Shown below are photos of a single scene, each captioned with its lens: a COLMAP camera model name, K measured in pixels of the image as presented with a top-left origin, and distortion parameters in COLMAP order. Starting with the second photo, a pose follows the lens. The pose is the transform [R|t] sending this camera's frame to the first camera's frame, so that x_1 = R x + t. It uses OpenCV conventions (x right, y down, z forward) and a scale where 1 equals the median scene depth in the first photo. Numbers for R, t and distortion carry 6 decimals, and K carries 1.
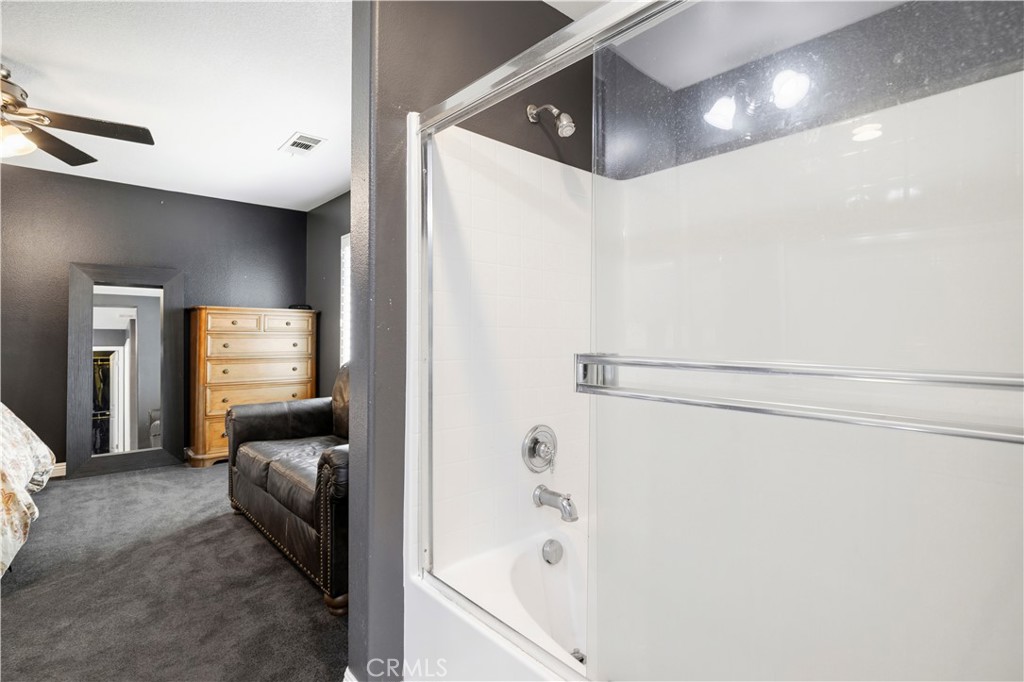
lens RADIAL K [[494.0, 0, 518.6], [0, 494.0, 333.2], [0, 0, 1]] dist [-0.007200, -0.000850]
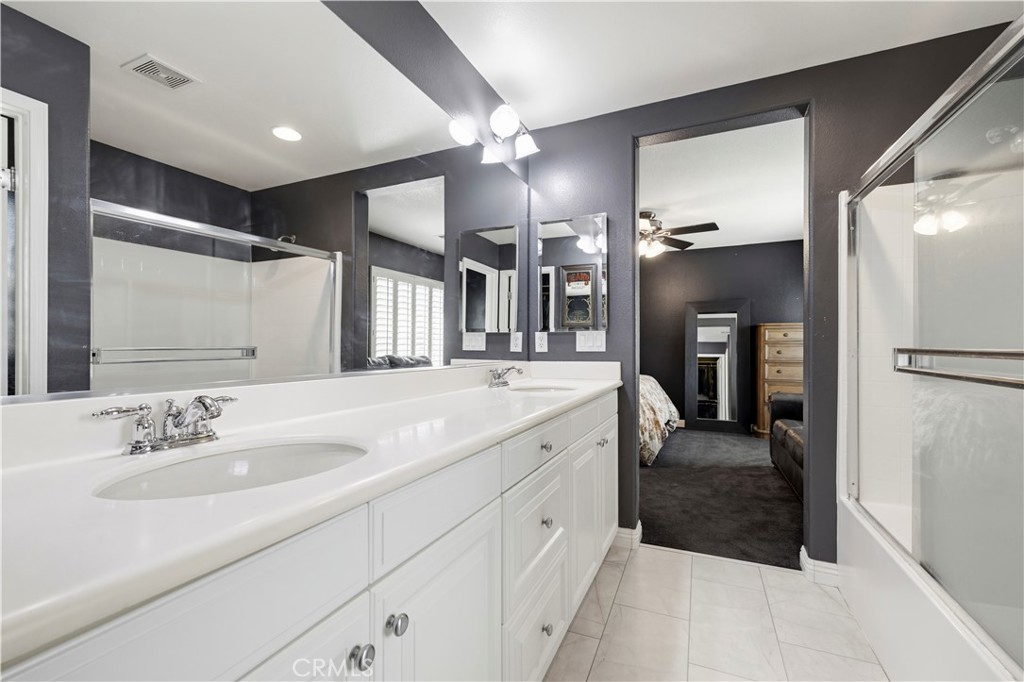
lens RADIAL K [[436.9, 0, 514.4], [0, 436.9, 343.0], [0, 0, 1]] dist [0.000669, 0.000336]
pose [[0.418602, -0.012482, -0.908084, 0.316340], [0.008469, 0.999916, -0.009840, 0.009988], [0.908130, -0.003572, 0.418672, -0.259544]]
